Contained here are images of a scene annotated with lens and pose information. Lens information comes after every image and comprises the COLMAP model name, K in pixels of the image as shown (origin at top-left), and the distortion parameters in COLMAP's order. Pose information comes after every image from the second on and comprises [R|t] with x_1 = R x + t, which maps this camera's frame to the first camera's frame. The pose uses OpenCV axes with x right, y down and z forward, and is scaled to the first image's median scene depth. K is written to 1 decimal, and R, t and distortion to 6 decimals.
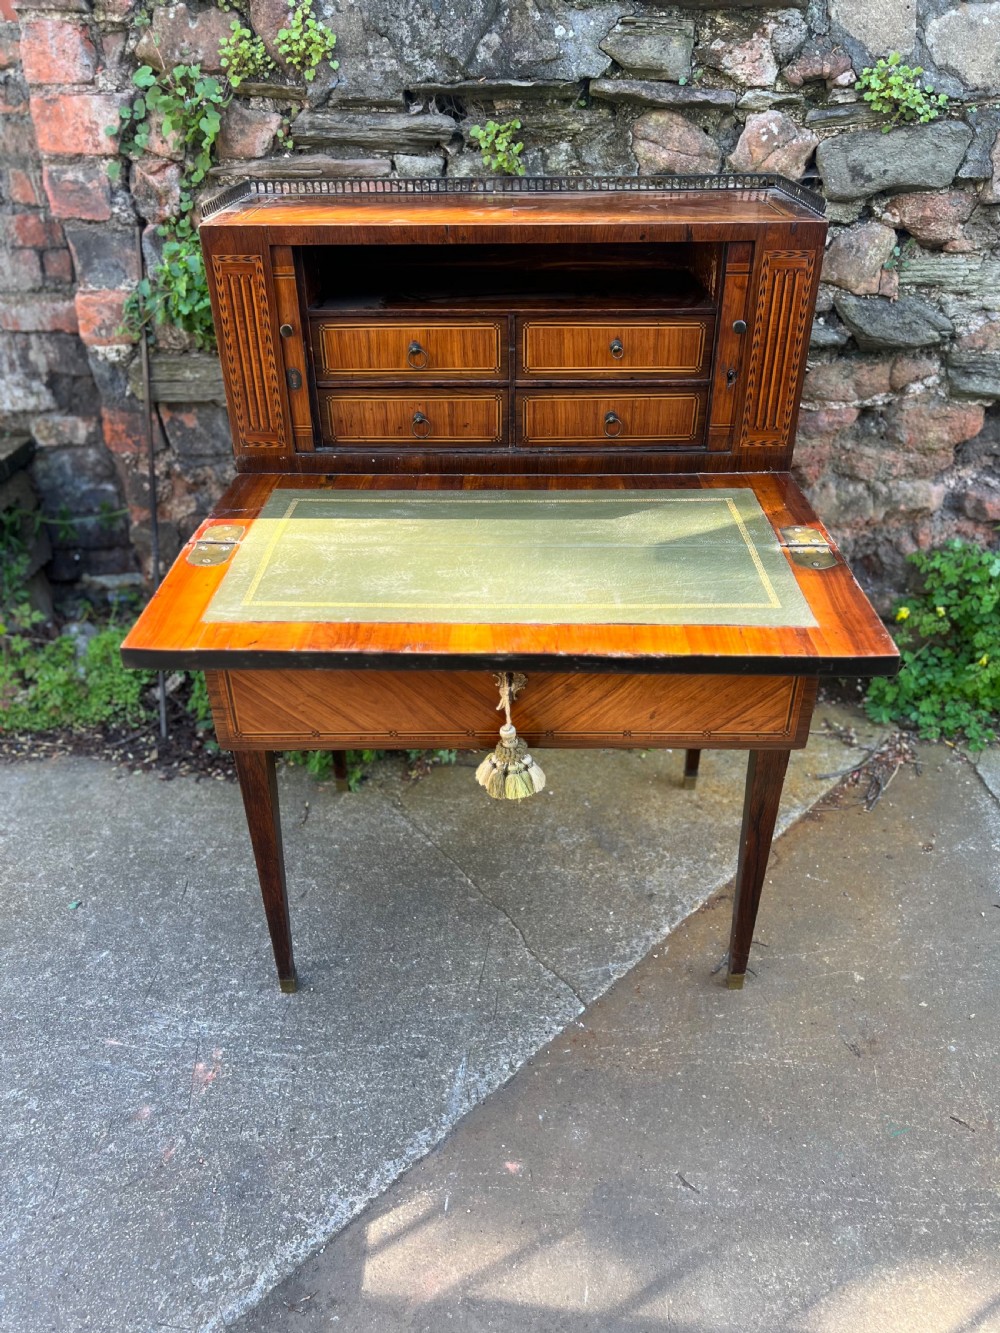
lens RADIAL K [[1012.6, 0, 495.0], [0, 1012.6, 676.2], [0, 0, 1]] dist [0.048415, -0.063027]
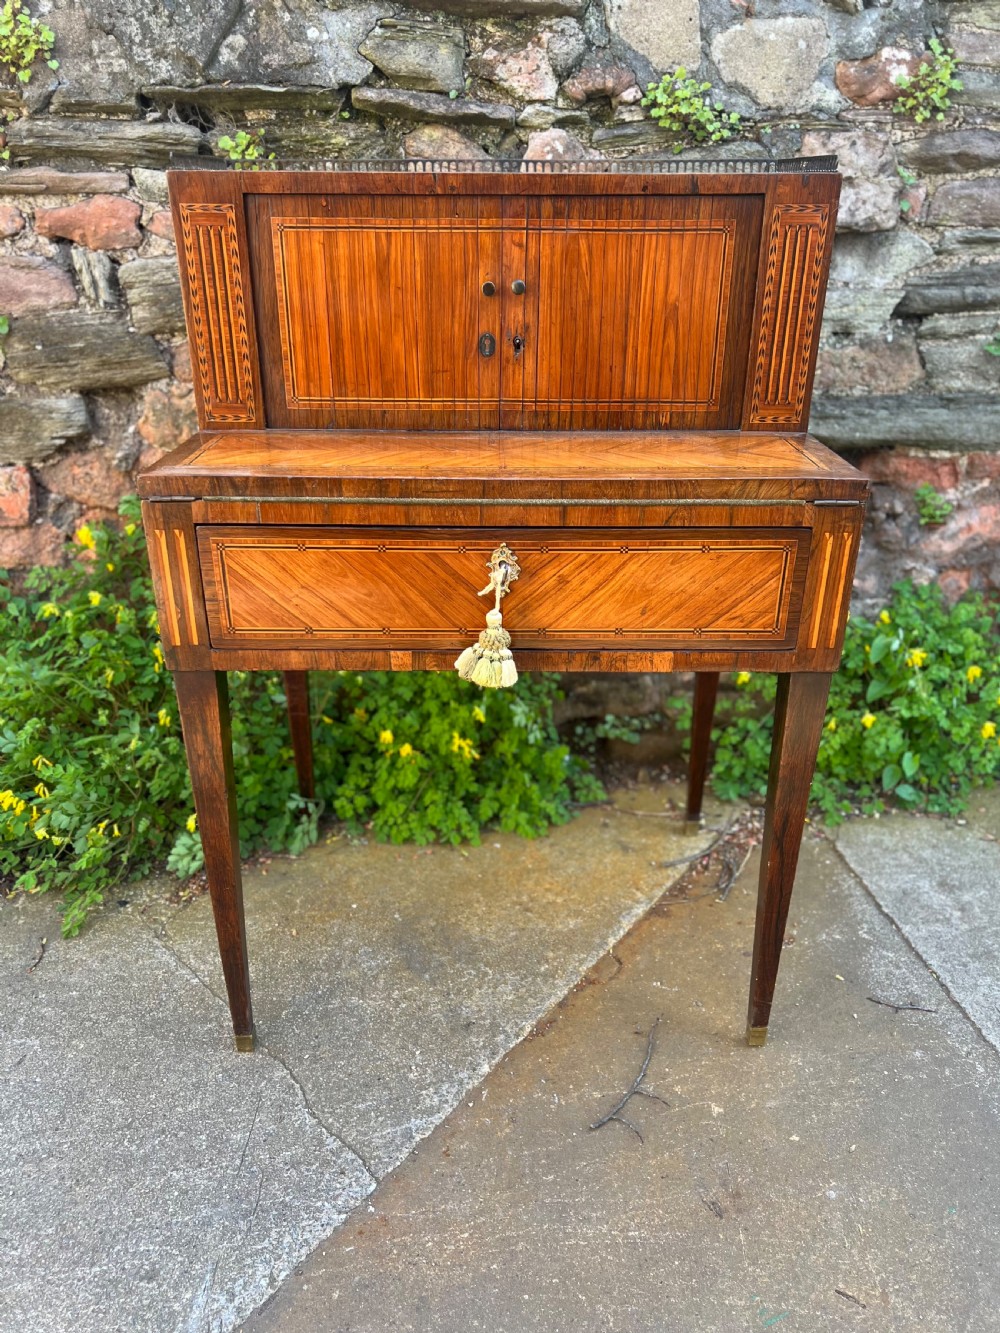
lens RADIAL K [[1012.6, 0, 495.2], [0, 1012.6, 674.6], [0, 0, 1]] dist [0.048415, -0.063027]
pose [[0.992064, -0.039337, 0.119419, 0.093224], [0.052743, 0.992391, -0.111261, 0.031115], [-0.114133, 0.116677, 0.986590, 0.169231]]
